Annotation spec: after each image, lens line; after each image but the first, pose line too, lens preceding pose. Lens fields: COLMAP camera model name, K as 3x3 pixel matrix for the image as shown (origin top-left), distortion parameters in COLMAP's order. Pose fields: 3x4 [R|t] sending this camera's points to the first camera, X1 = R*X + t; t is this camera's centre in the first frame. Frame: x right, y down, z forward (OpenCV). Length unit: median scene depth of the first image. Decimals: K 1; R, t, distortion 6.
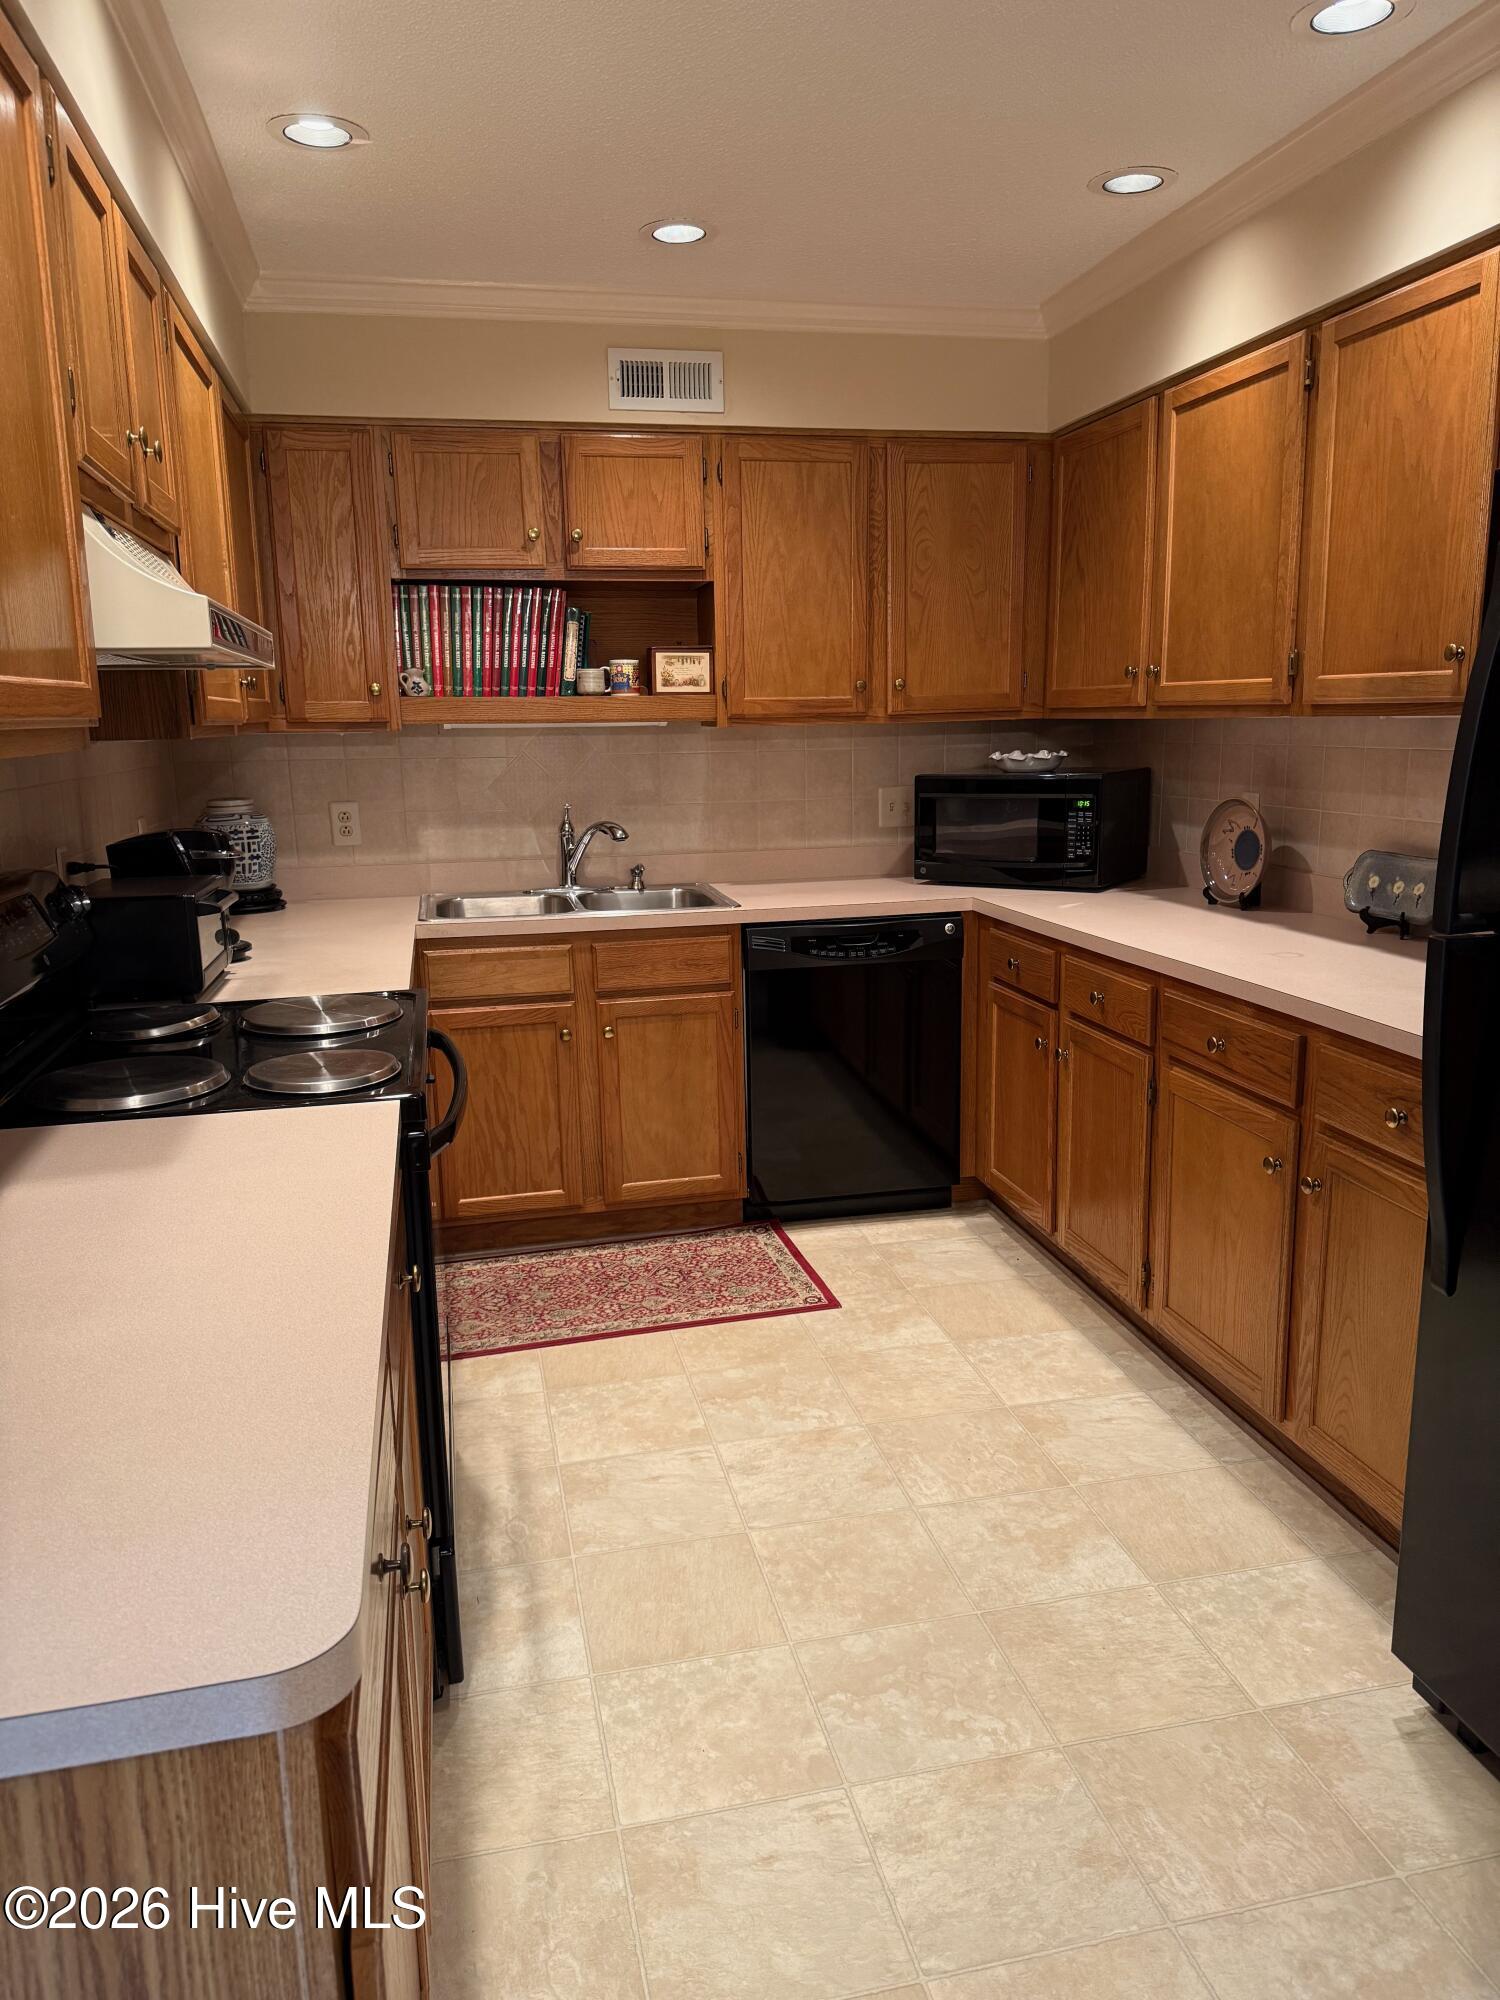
lens RADIAL K [[1425.8, 0, 730.8], [0, 1425.8, 1001.9], [0, 0, 1]] dist [0.137611, -0.292523]
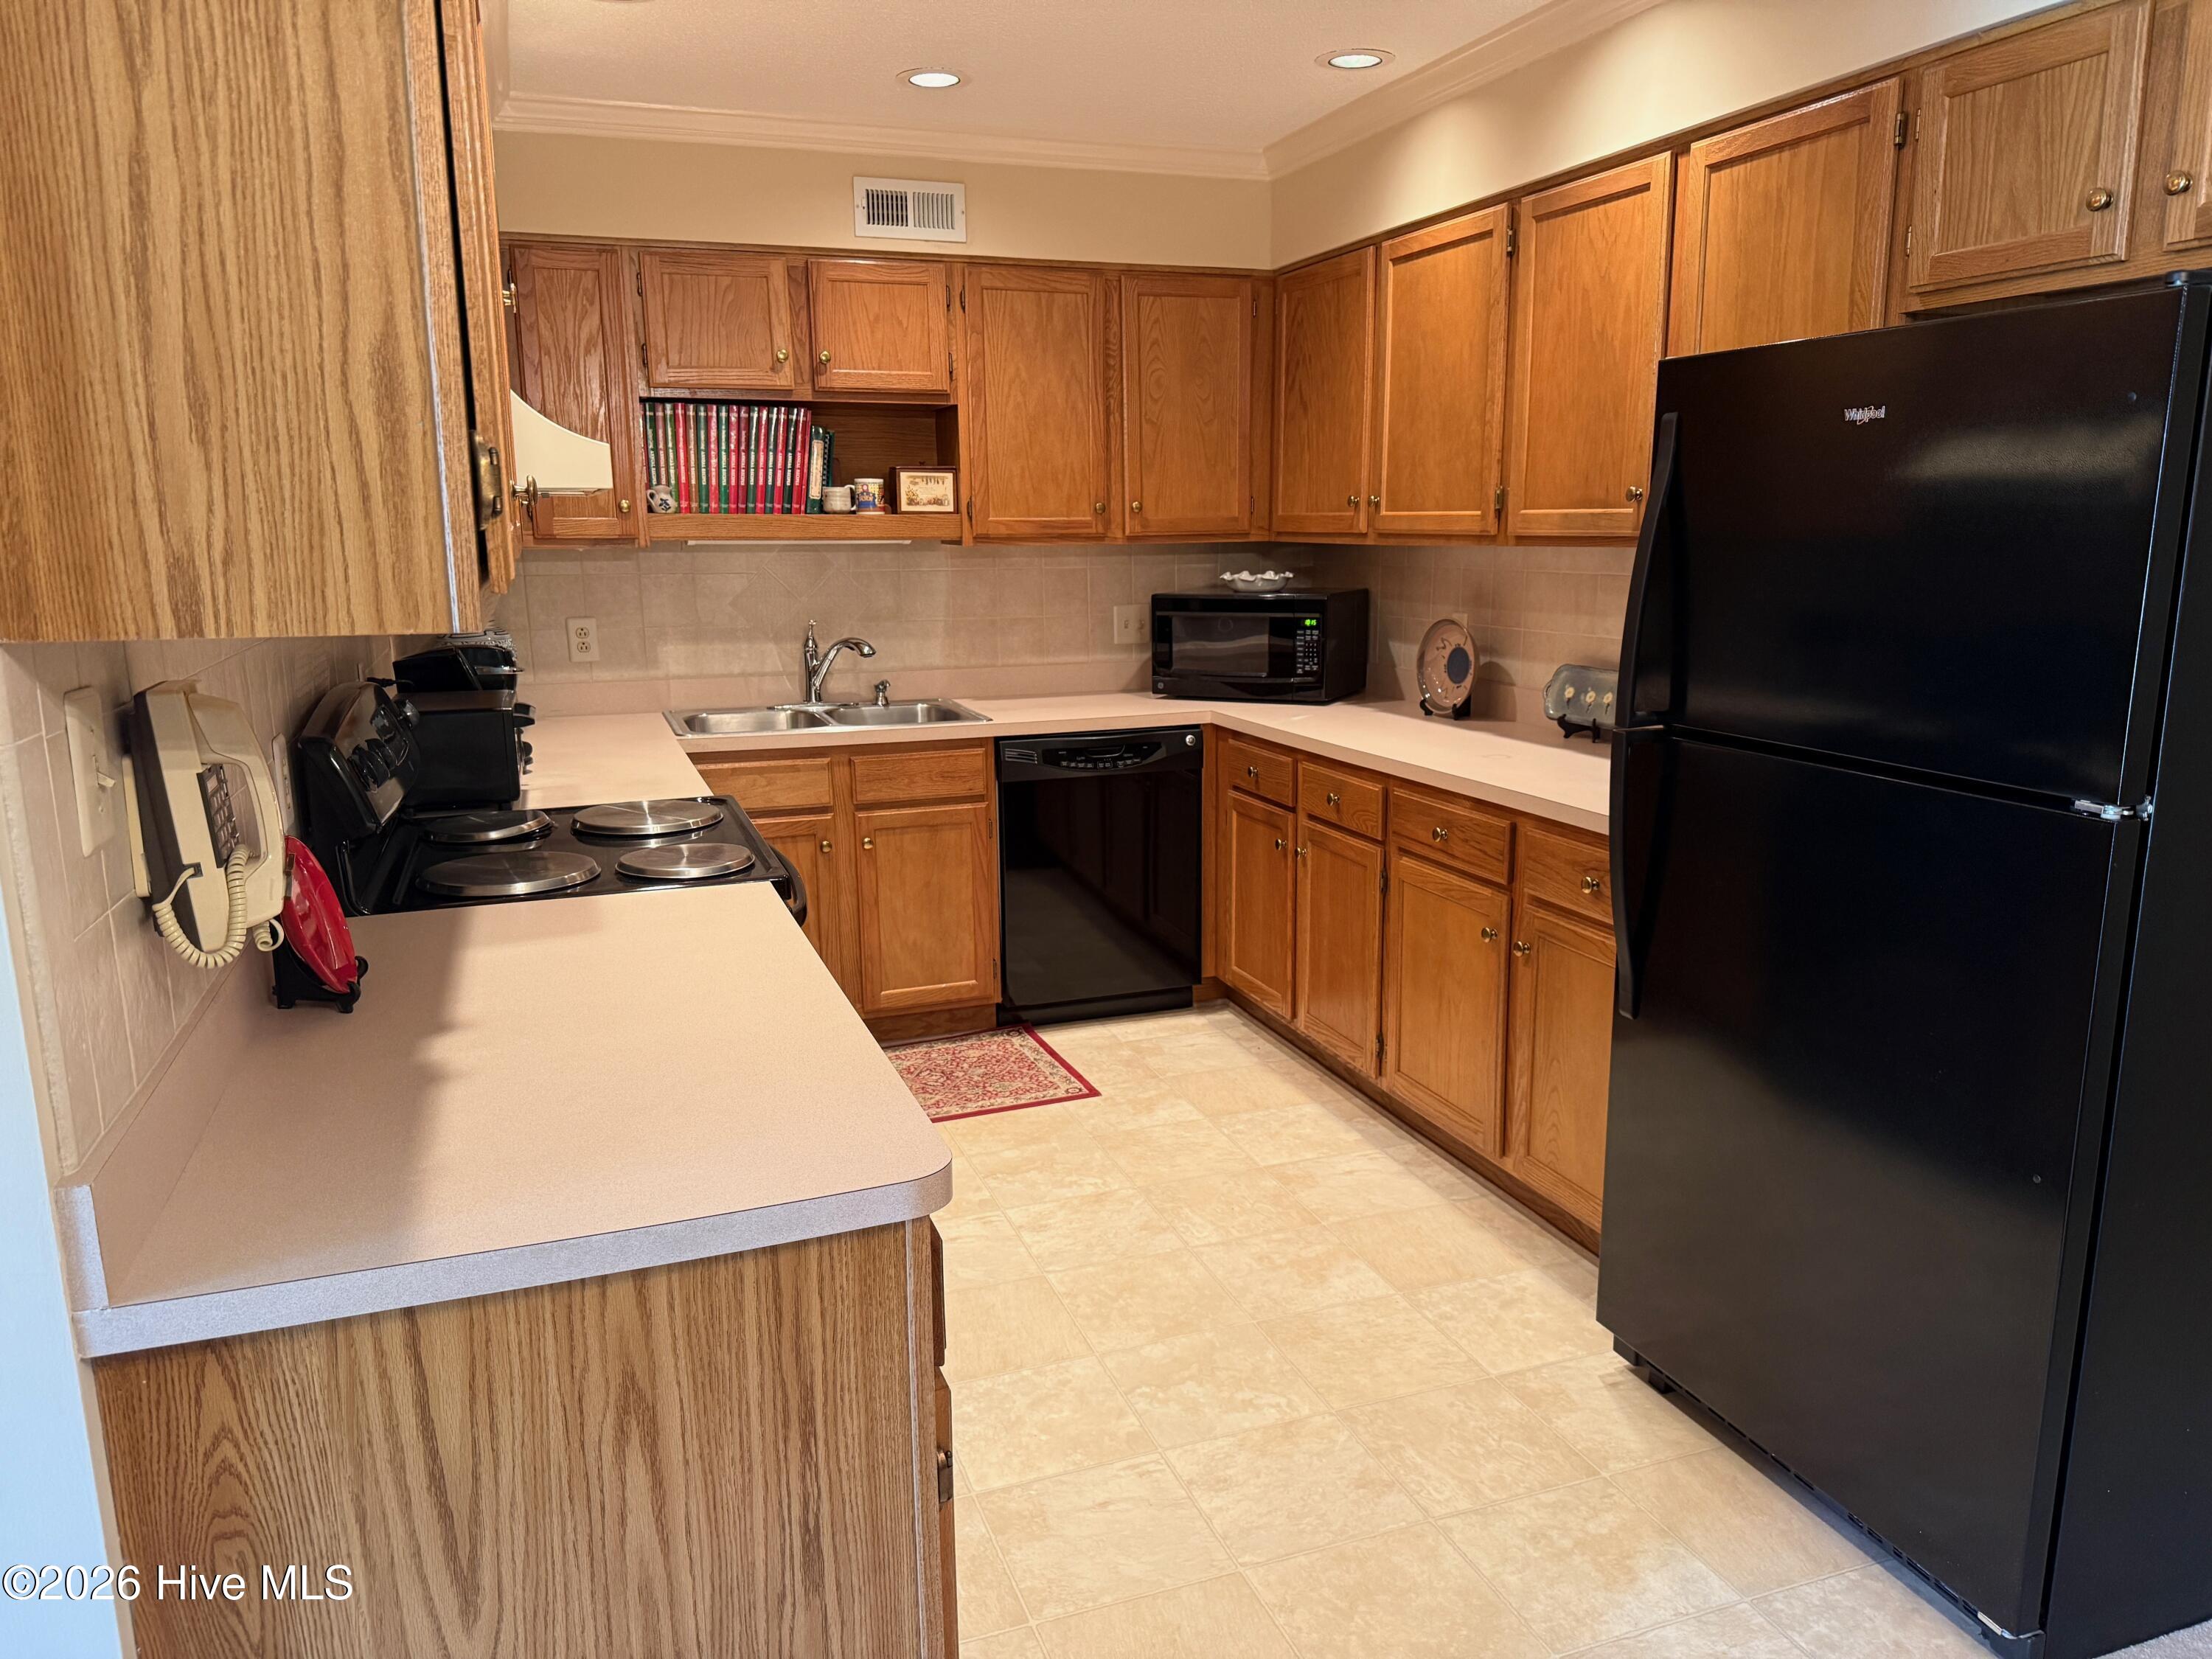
lens RADIAL K [[1551.9, 0, 1112.8], [0, 1551.9, 841.1], [0, 0, 1]] dist [0.136839, -0.241635]
pose [[0.990933, -0.017145, 0.133261, -0.062733], [0.016633, 0.999849, 0.004953, 0.017879], [-0.133325, -0.002692, 0.991069, -0.140291]]
